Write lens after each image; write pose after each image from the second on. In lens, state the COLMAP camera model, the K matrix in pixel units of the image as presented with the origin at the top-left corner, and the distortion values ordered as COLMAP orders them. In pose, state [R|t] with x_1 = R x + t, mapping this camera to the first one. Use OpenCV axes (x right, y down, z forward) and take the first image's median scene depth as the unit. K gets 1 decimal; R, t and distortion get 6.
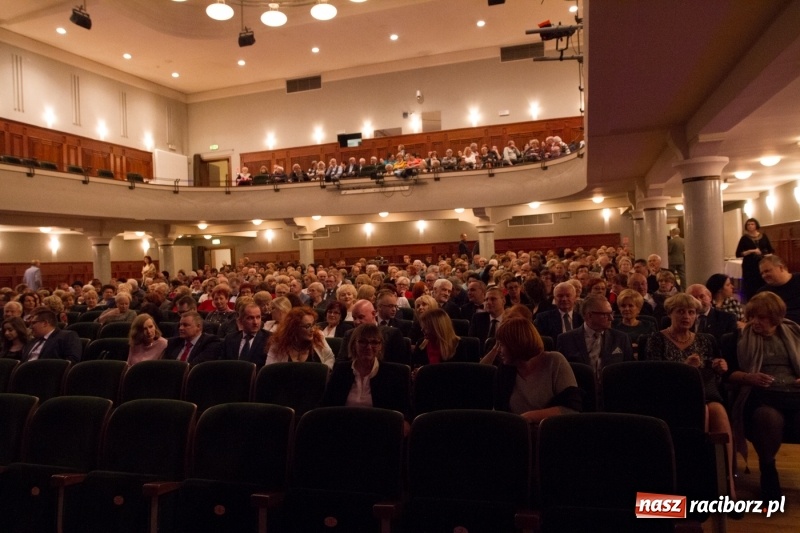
lens RADIAL K [[604.4, 0, 400.0], [0, 604.4, 266.5], [0, 0, 1]] dist [-0.057240, 0.000453]
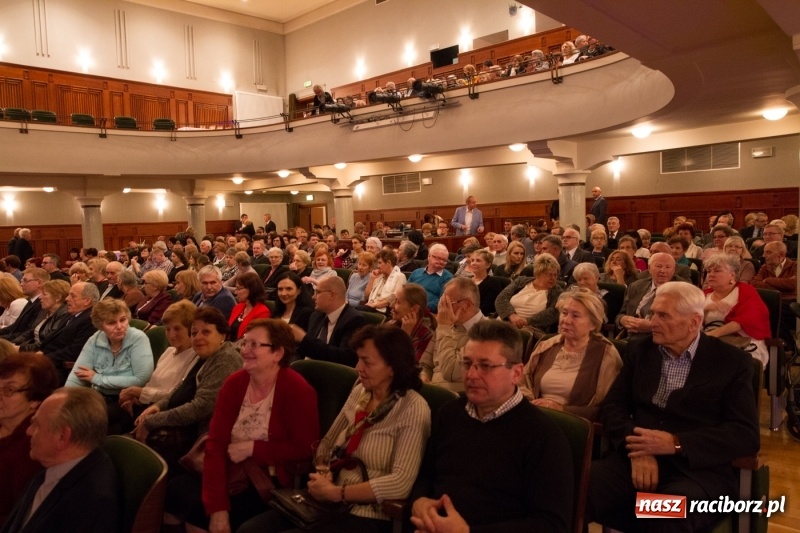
lens RADIAL K [[604.4, 0, 400.0], [0, 604.4, 266.5], [0, 0, 1]] dist [-0.057240, 0.000453]
pose [[0.902851, 0.045613, -0.427528, 0.225004], [-0.010238, 0.996355, 0.084681, -0.023769], [0.429832, -0.072077, 0.900027, 0.373487]]
